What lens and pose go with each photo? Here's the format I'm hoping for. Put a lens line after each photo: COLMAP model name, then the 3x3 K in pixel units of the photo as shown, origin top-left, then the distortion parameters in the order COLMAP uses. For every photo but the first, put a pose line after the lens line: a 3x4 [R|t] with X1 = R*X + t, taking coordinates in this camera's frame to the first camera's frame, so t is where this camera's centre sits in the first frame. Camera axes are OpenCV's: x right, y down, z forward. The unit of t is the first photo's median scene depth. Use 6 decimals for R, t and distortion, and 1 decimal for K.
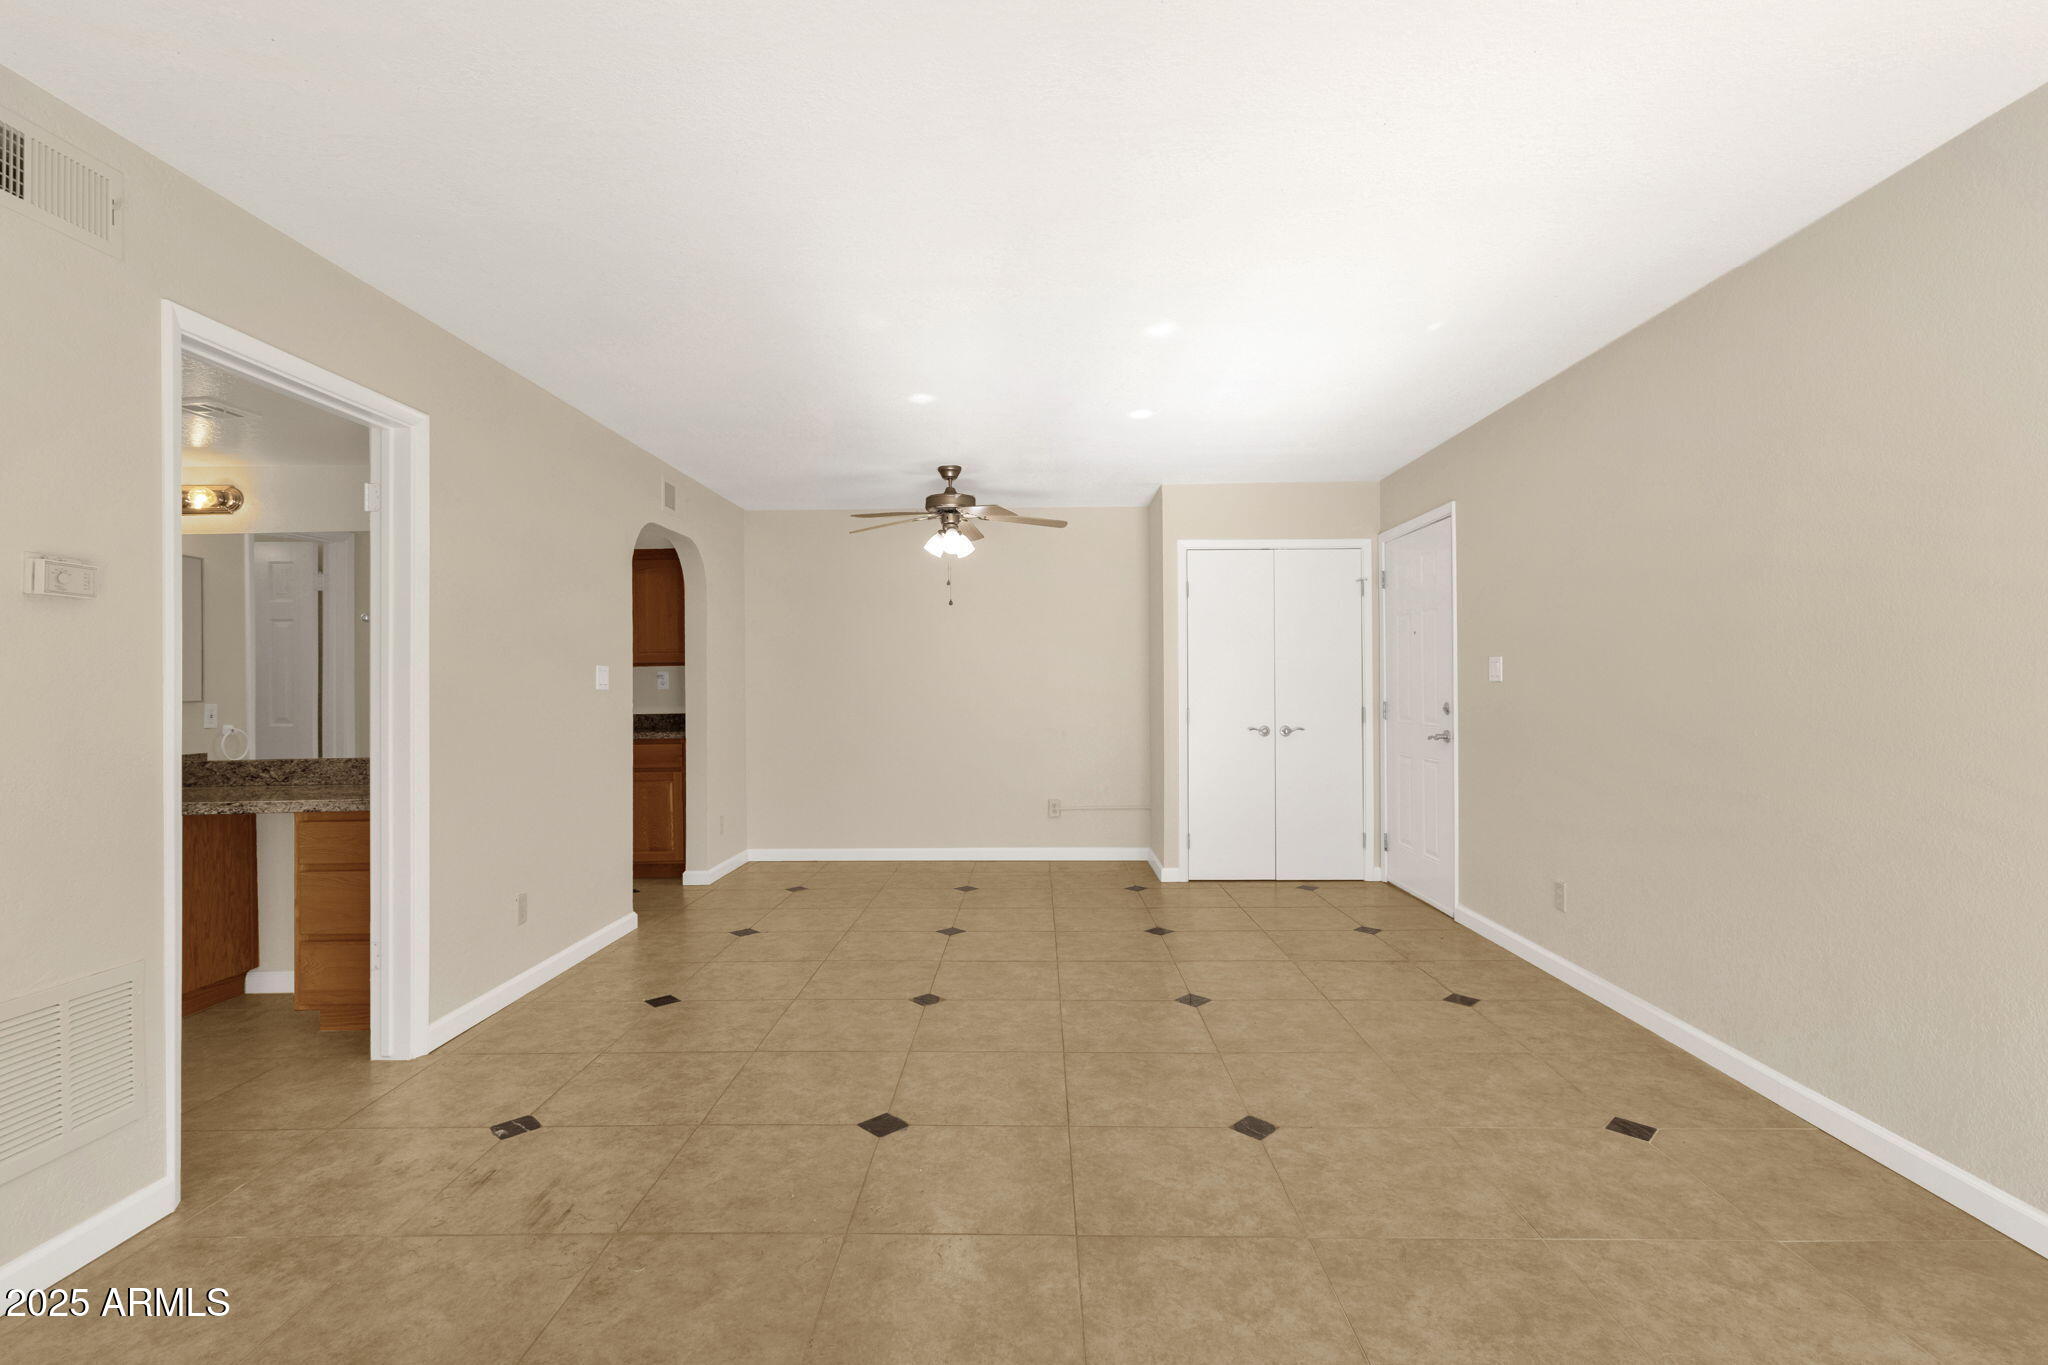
lens RADIAL K [[942.9, 0, 1031.4], [0, 942.9, 678.2], [0, 0, 1]] dist [0.007145, 0.000781]
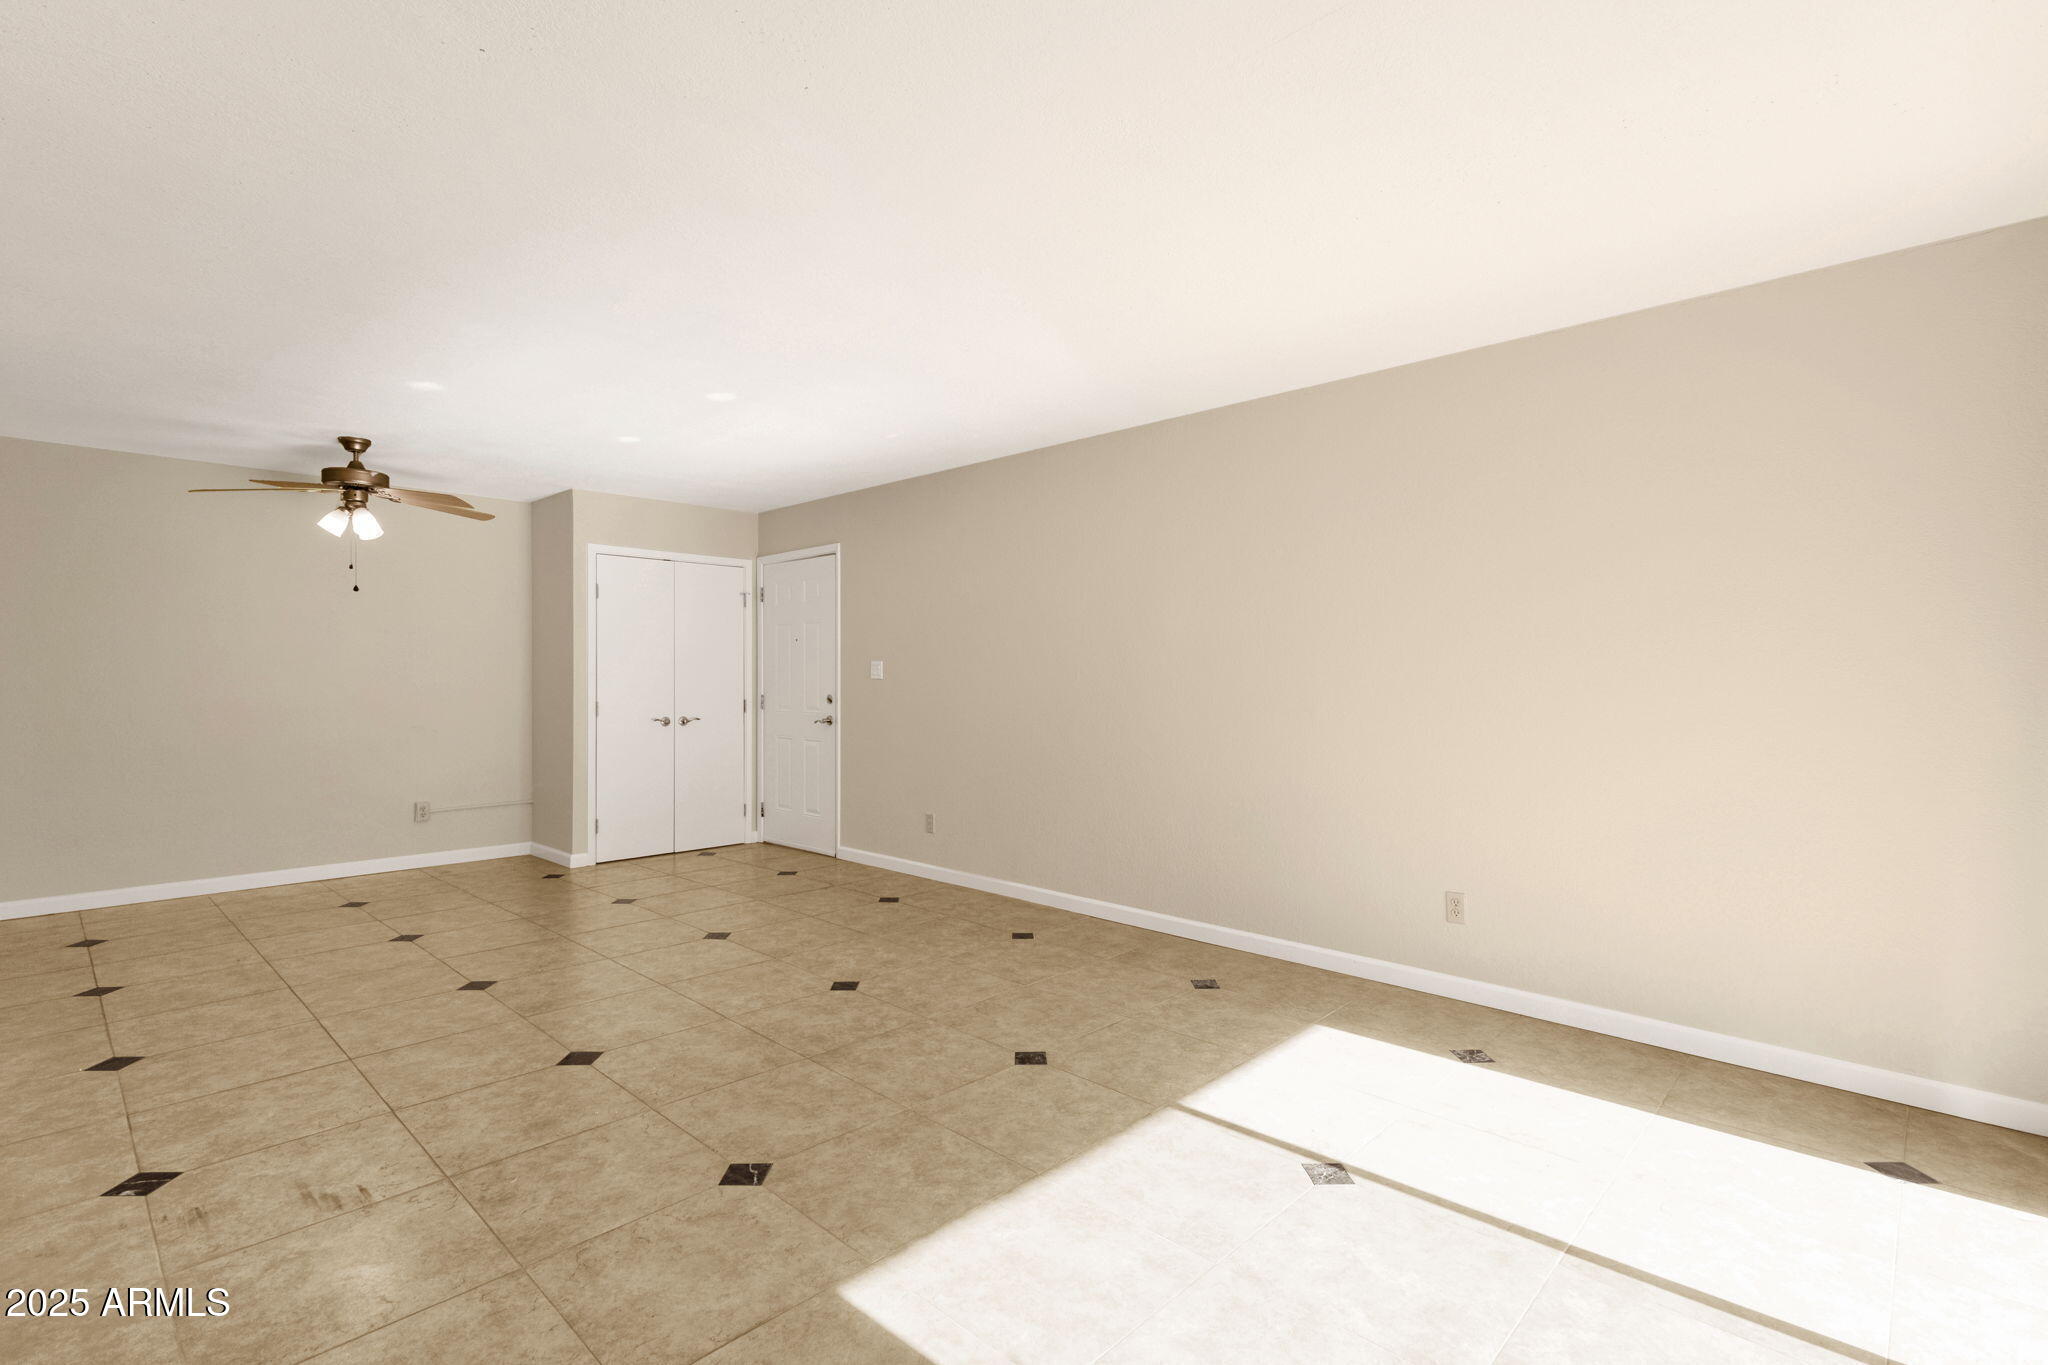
lens RADIAL K [[942.9, 0, 1021.5], [0, 942.9, 678.7], [0, 0, 1]] dist [0.007145, 0.000781]
pose [[0.687450, 0.005995, 0.726207, -0.393940], [-0.009111, 0.999958, 0.000370, 0.000297], [-0.726174, -0.006871, 0.687476, -0.118845]]
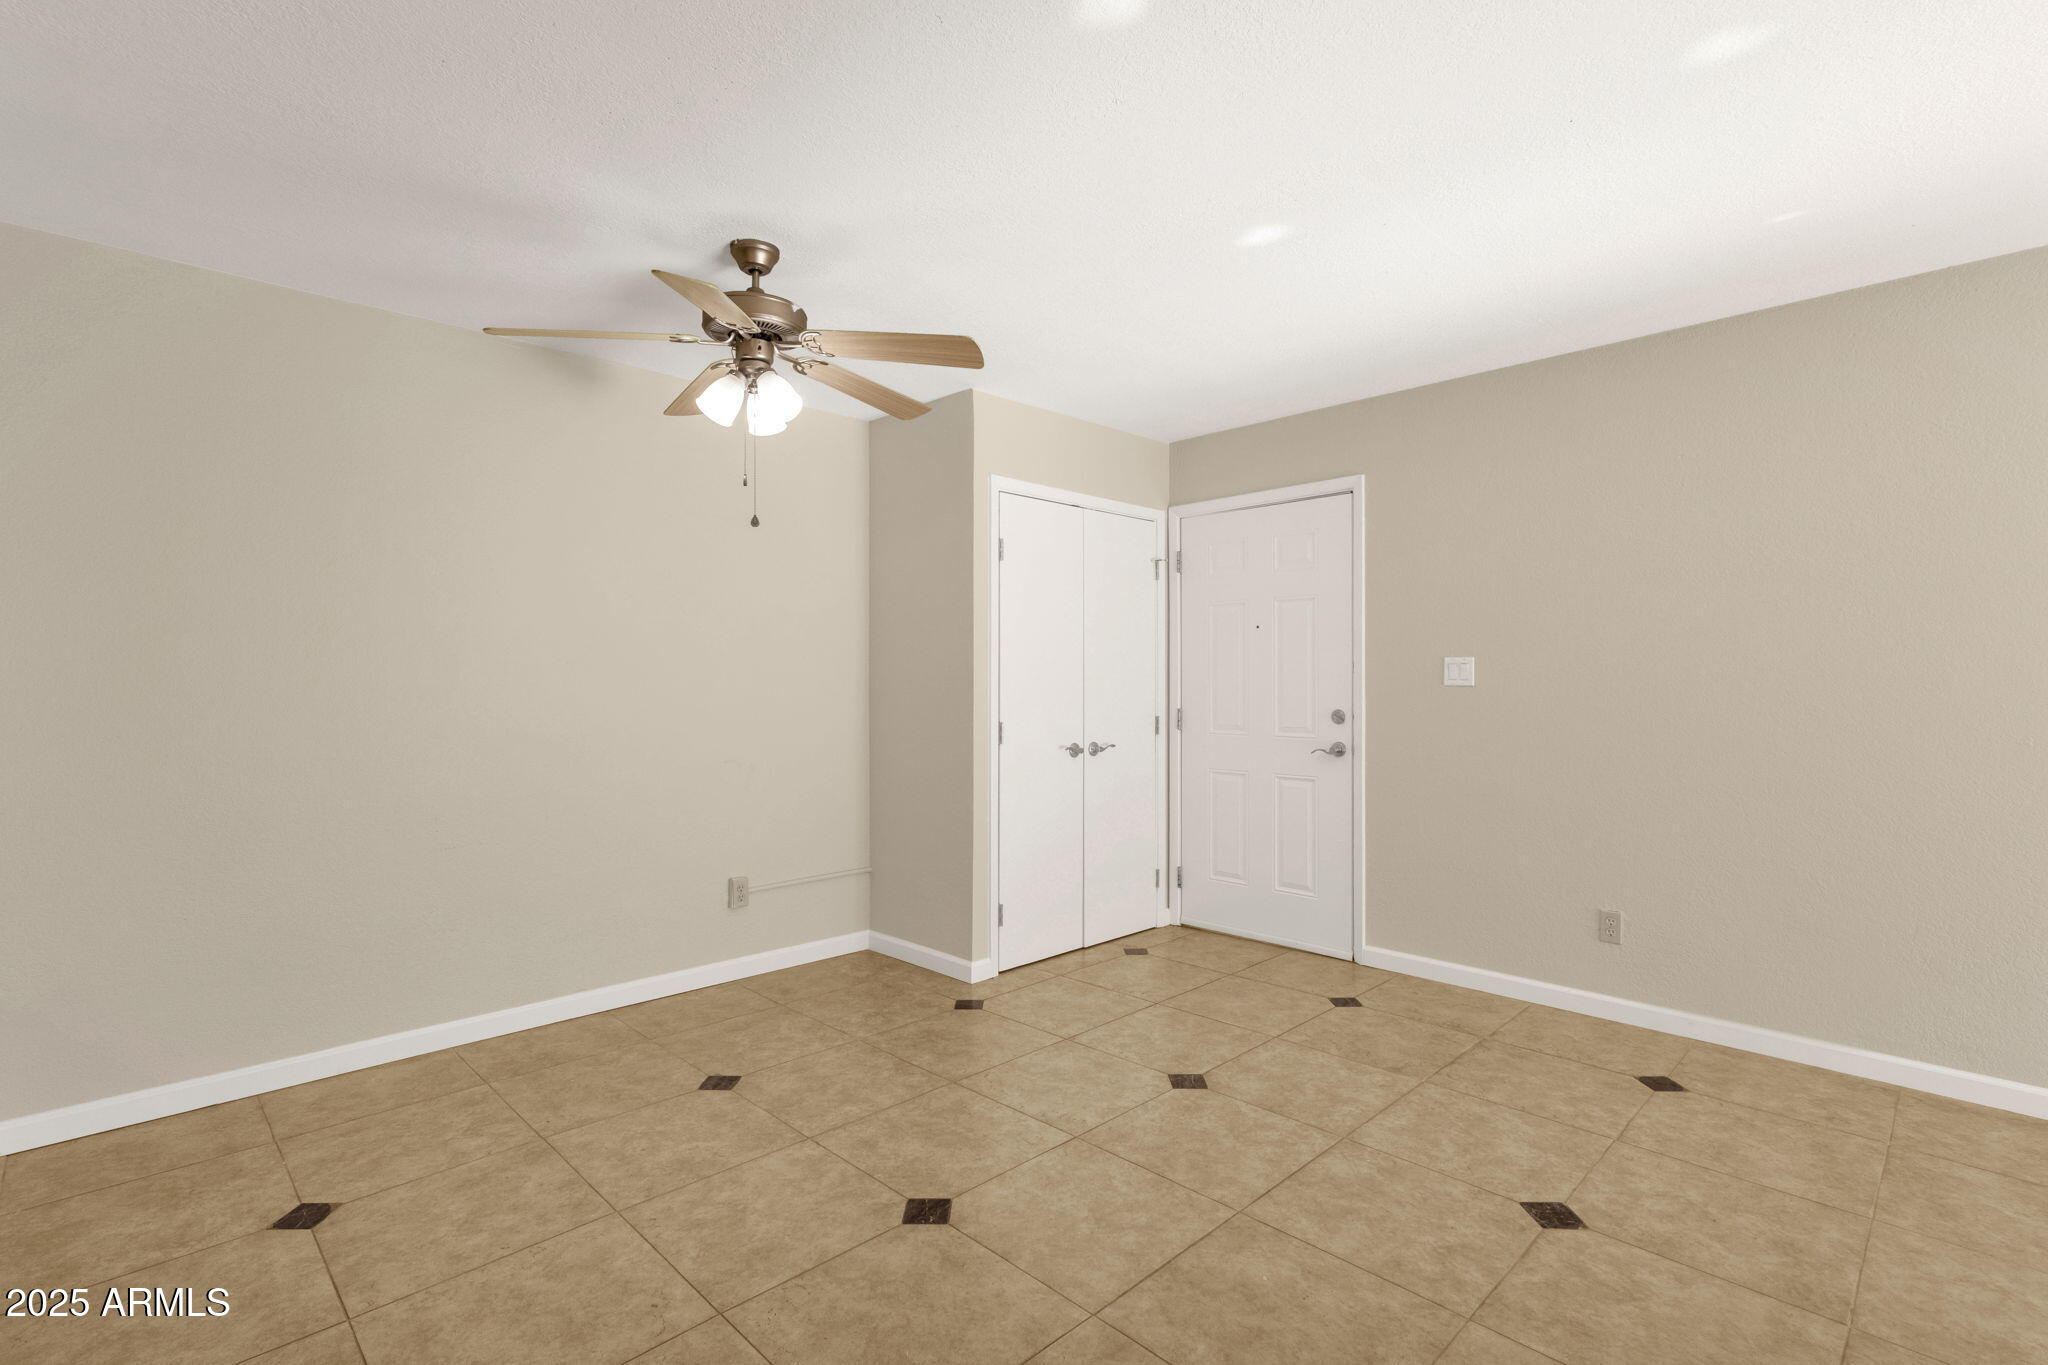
lens RADIAL K [[942.9, 0, 1027.7], [0, 942.9, 676.9], [0, 0, 1]] dist [0.007145, 0.000781]
pose [[0.706406, 0.010254, 0.707732, -0.430458], [-0.009361, 0.999943, -0.005144, 0.003477], [-0.707745, -0.002992, 0.706462, 0.703476]]
